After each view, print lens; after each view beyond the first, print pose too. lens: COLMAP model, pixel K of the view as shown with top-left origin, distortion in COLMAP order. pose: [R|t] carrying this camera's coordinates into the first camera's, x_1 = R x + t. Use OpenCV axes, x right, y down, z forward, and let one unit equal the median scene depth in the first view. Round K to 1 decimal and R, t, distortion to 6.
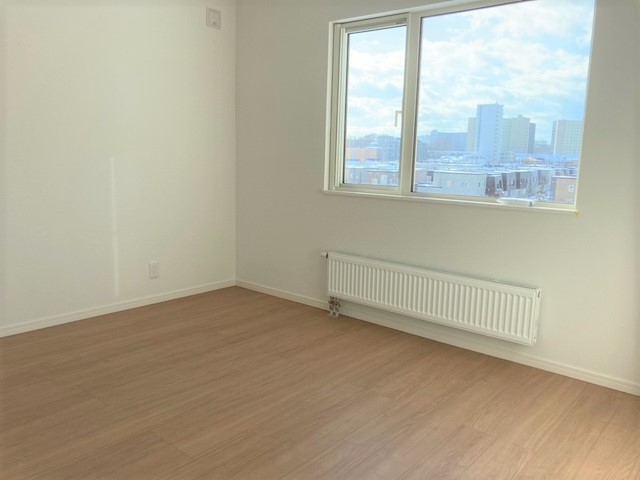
lens RADIAL K [[528.4, 0, 329.4], [0, 528.4, 233.8], [0, 0, 1]] dist [0.022569, -0.013436]
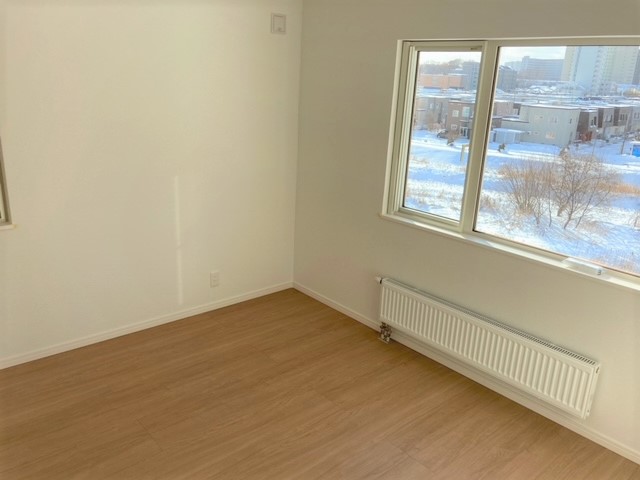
lens RADIAL K [[528.4, 0, 324.9], [0, 528.4, 238.1], [0, 0, 1]] dist [0.022569, -0.013436]
pose [[0.988250, 0.063553, -0.139005, 0.025995], [-0.043651, 0.988931, 0.141809, -0.191464], [0.146479, -0.134075, 0.980086, 0.025163]]
